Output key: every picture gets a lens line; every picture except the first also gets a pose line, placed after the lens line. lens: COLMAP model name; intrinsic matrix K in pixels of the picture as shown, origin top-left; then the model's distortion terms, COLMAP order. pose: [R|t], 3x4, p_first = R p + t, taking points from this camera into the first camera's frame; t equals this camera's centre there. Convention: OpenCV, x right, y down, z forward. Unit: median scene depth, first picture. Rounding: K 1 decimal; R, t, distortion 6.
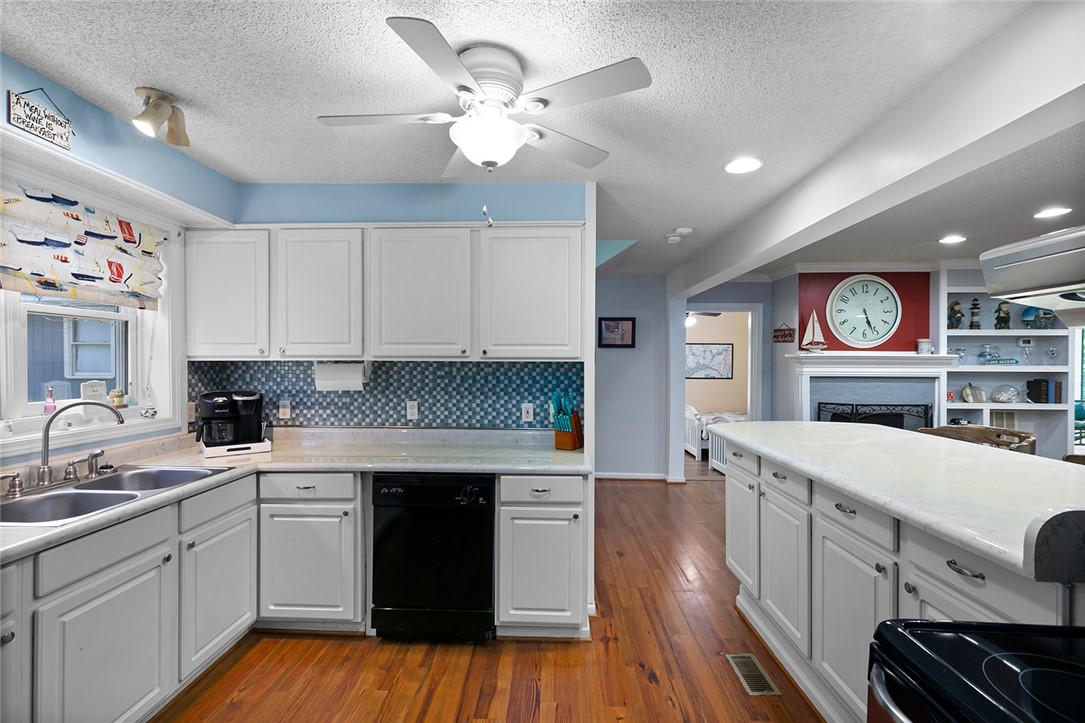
lens RADIAL K [[483.9, 0, 541.0], [0, 483.9, 363.5], [0, 0, 1]] dist [0.004622, 0.000375]
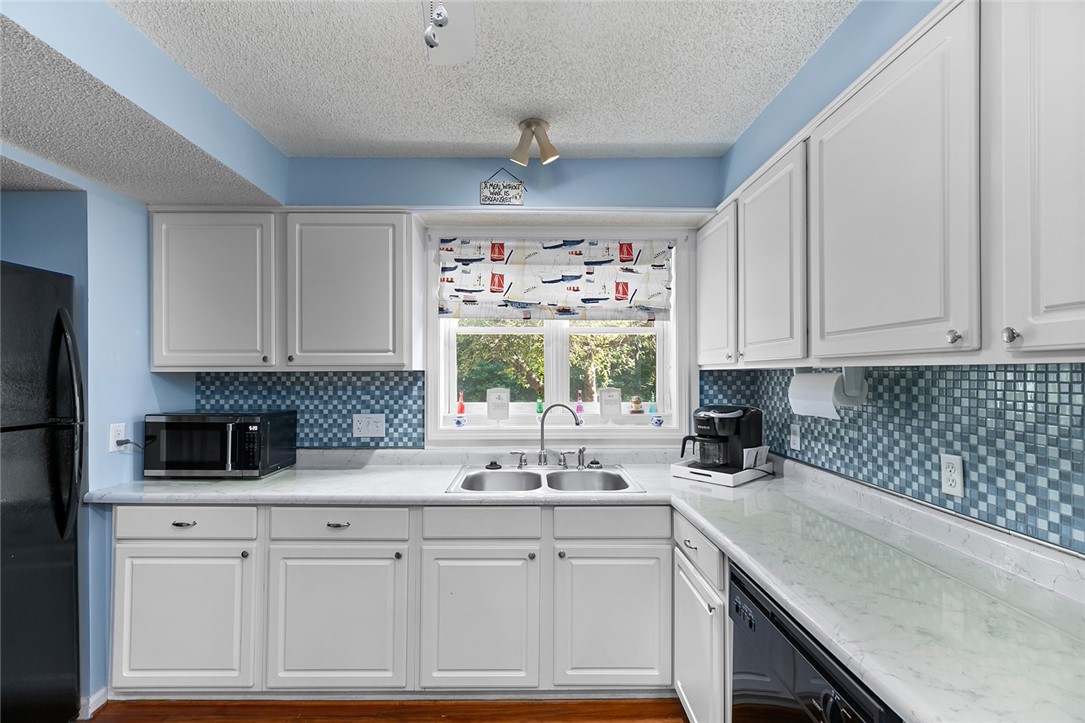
lens RADIAL K [[483.9, 0, 541.2], [0, 483.9, 369.7], [0, 0, 1]] dist [0.004622, 0.000375]
pose [[0.039852, -0.009516, -0.999160, 0.186270], [-0.003346, 0.999948, -0.009657, 0.003672], [0.999200, 0.003728, 0.039818, 0.629725]]
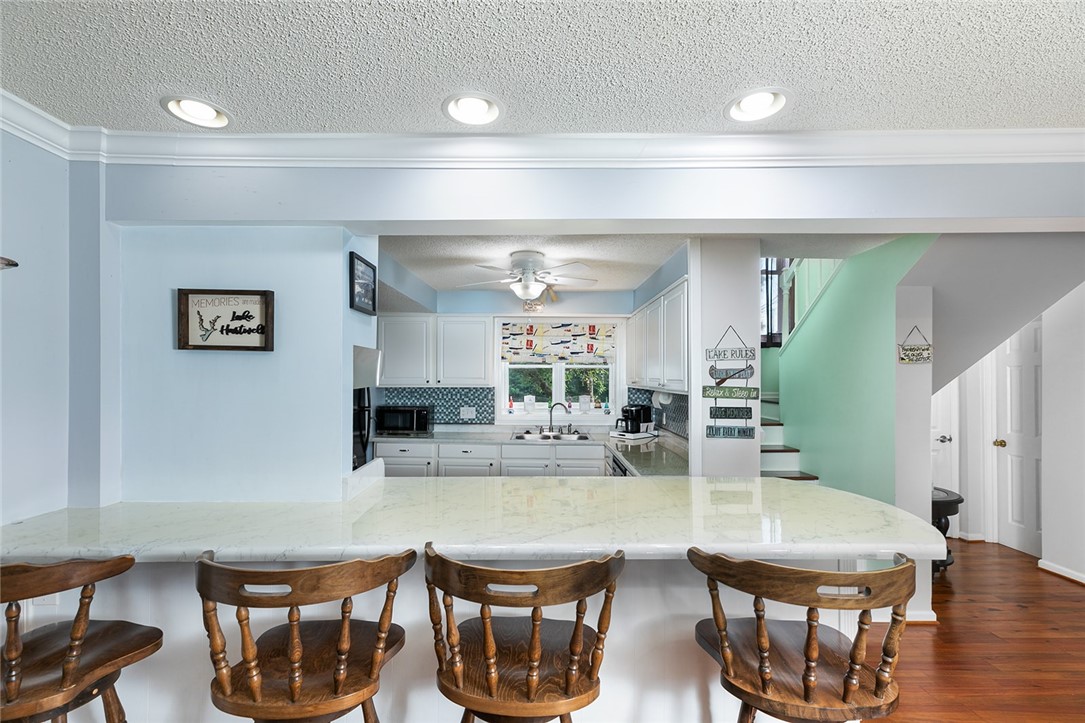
lens RADIAL K [[483.9, 0, 542.5], [0, 483.9, 368.2], [0, 0, 1]] dist [0.004622, 0.000375]
pose [[0.025751, -0.029668, -0.999228, 1.137898], [-0.009421, 0.999508, -0.029919, -0.019860], [0.999624, 0.010184, 0.025459, 0.586743]]
